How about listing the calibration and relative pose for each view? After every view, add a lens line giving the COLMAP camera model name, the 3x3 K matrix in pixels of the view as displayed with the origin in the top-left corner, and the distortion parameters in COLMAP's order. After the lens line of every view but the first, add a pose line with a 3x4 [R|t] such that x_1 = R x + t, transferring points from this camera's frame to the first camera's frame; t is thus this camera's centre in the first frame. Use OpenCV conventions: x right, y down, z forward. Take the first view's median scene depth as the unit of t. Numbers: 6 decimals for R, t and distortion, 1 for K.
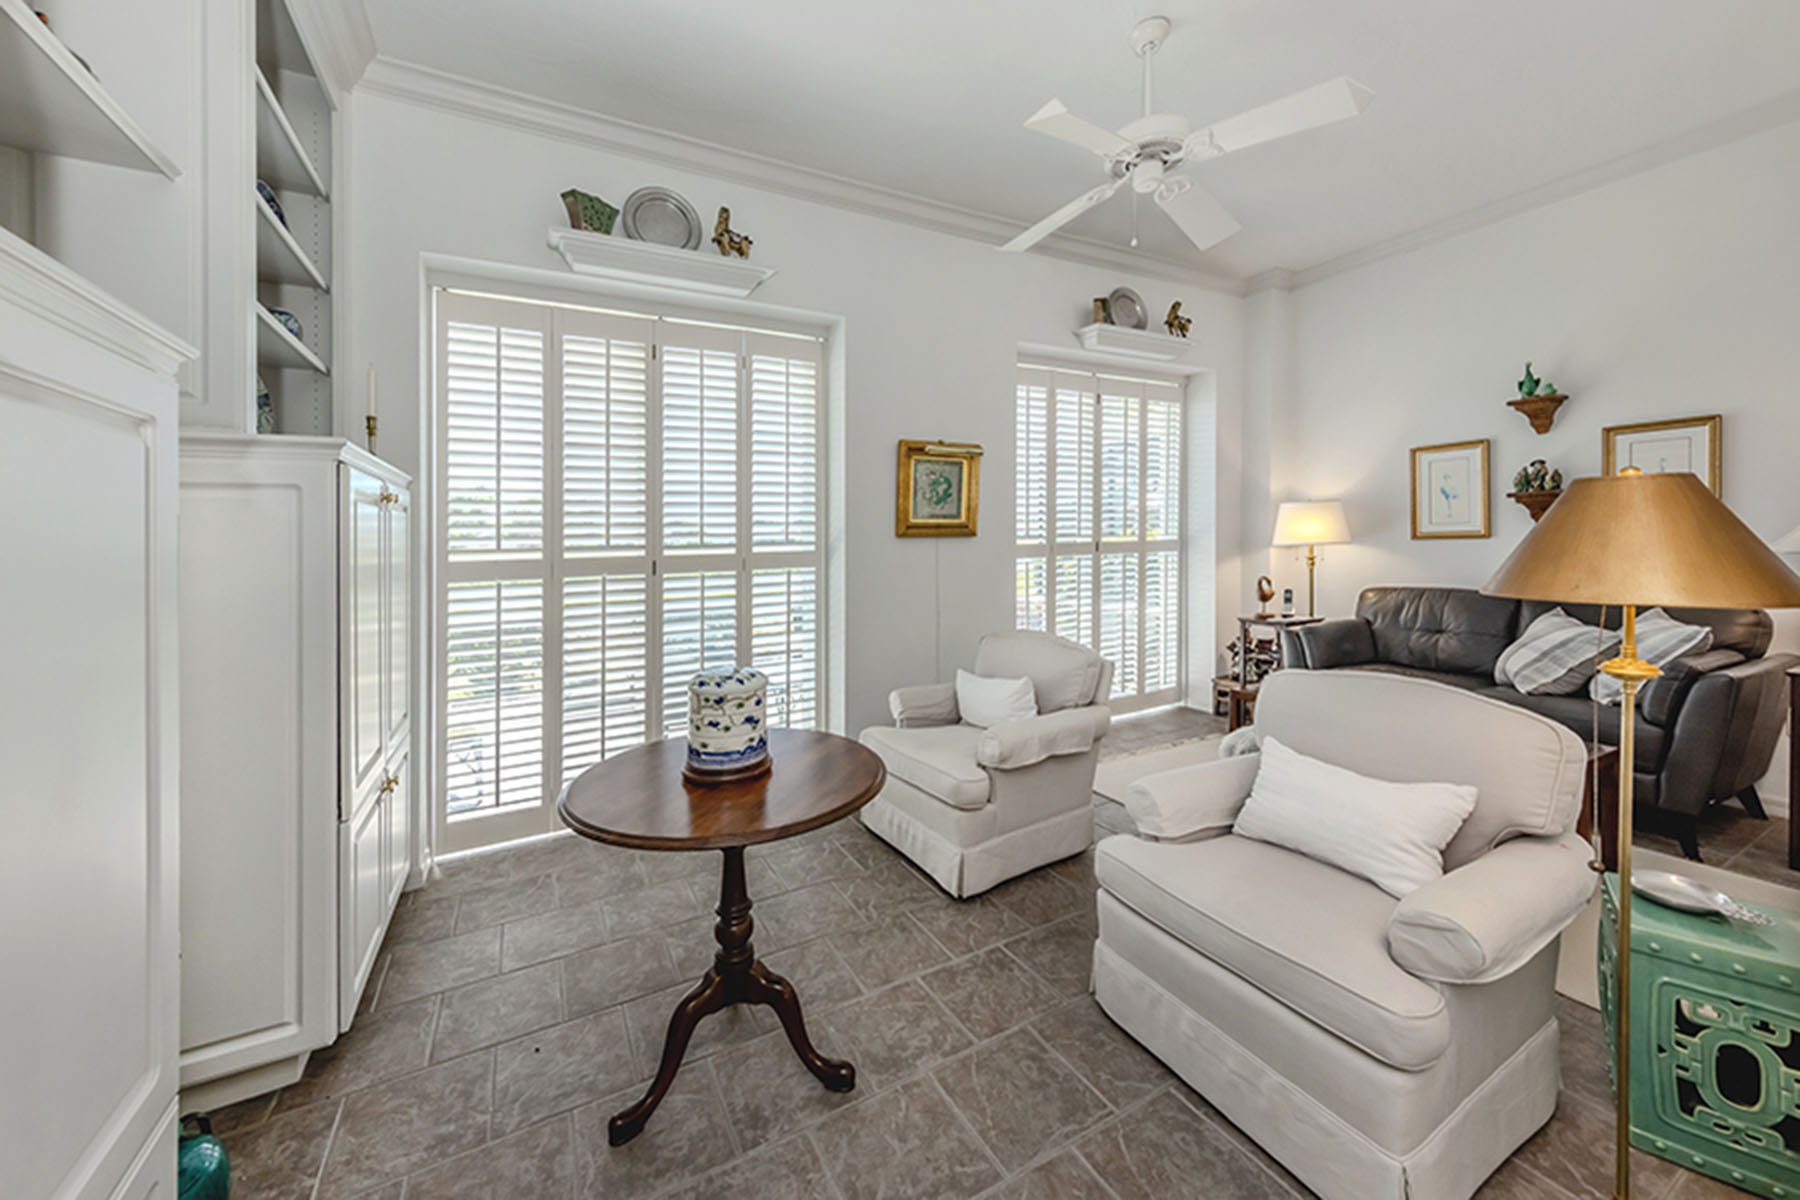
lens RADIAL K [[629.9, 0, 883.6], [0, 629.9, 543.1], [0, 0, 1]] dist [-0.000902, -0.000036]
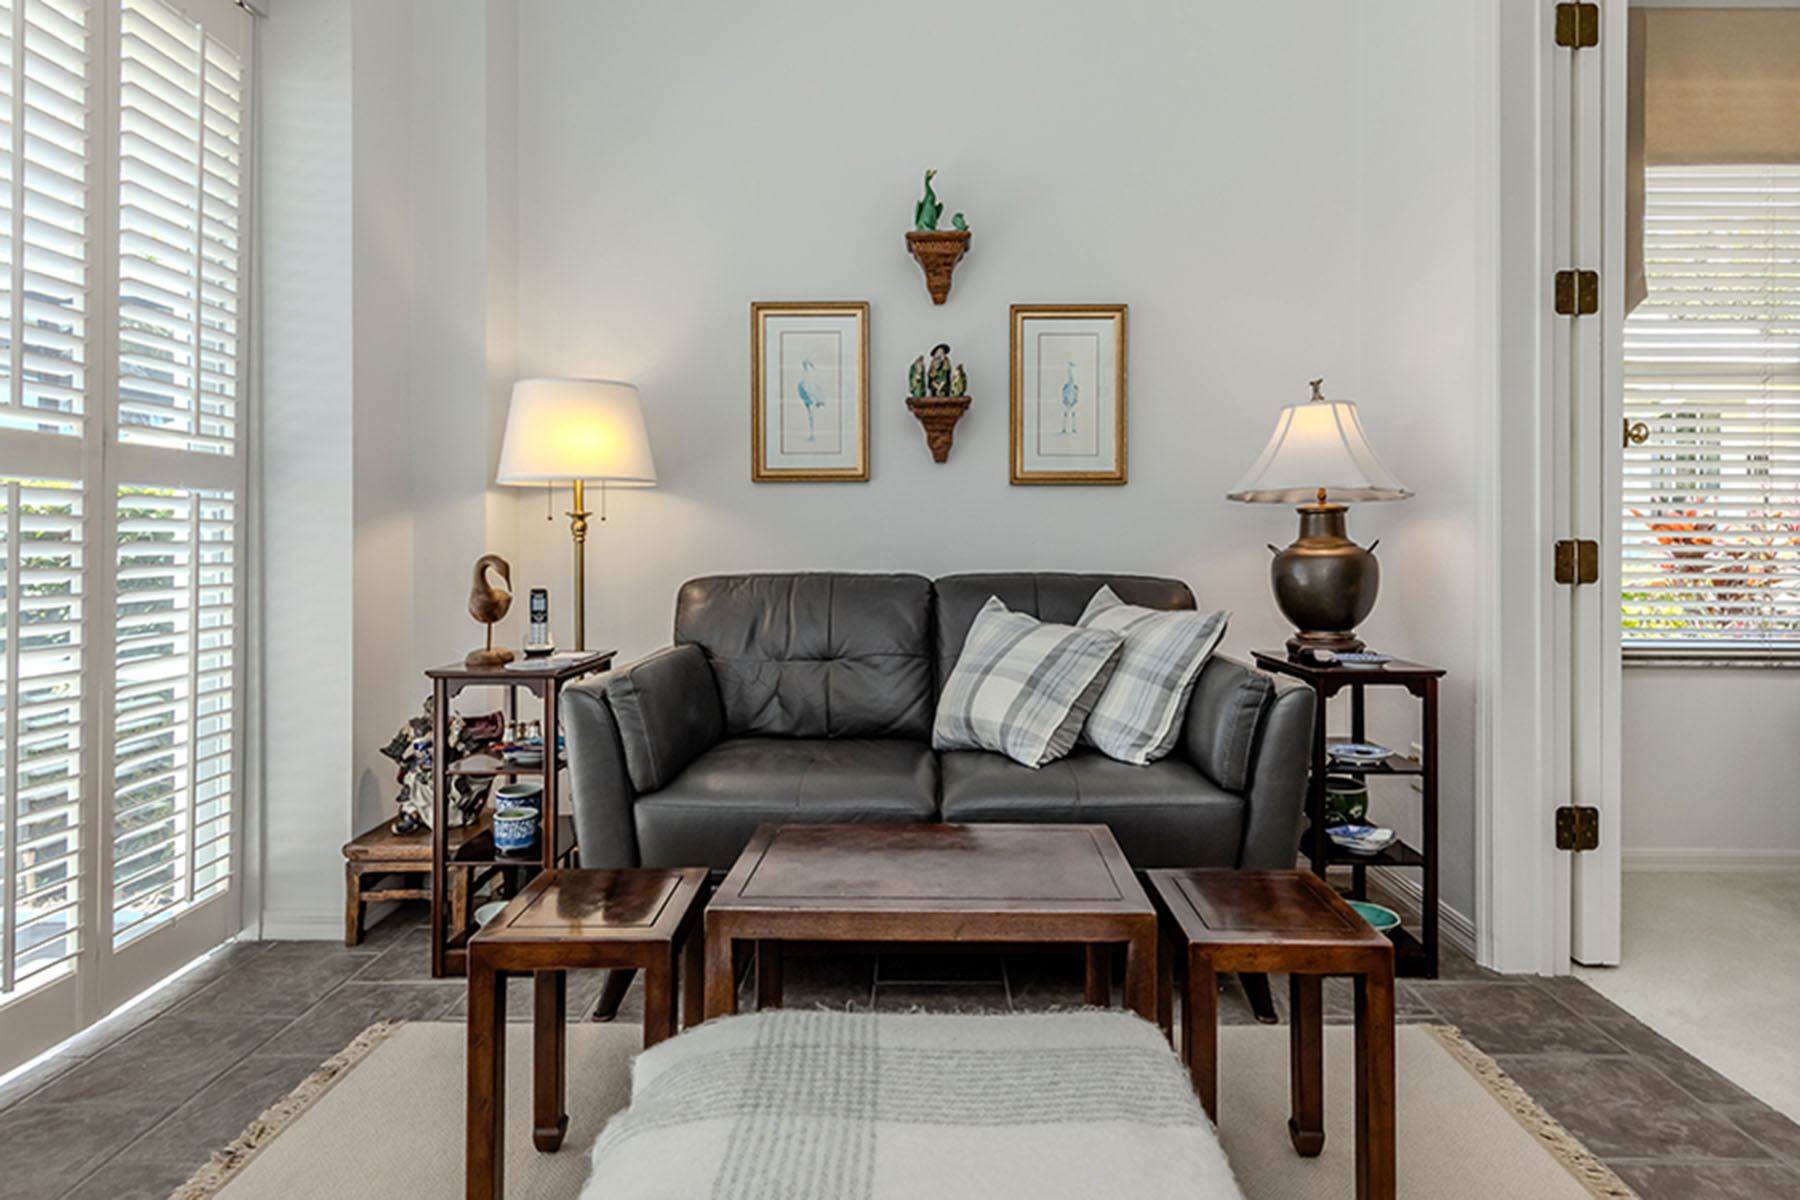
lens RADIAL K [[939.4, 0, 900.3], [0, 939.4, 571.2], [0, 0, 1]] dist [0.017928, 0.000163]
pose [[0.479586, -0.006498, 0.877471, 0.217124], [-0.010494, 0.999859, 0.013140, 0.051927], [-0.877432, -0.015510, 0.479450, 0.501873]]
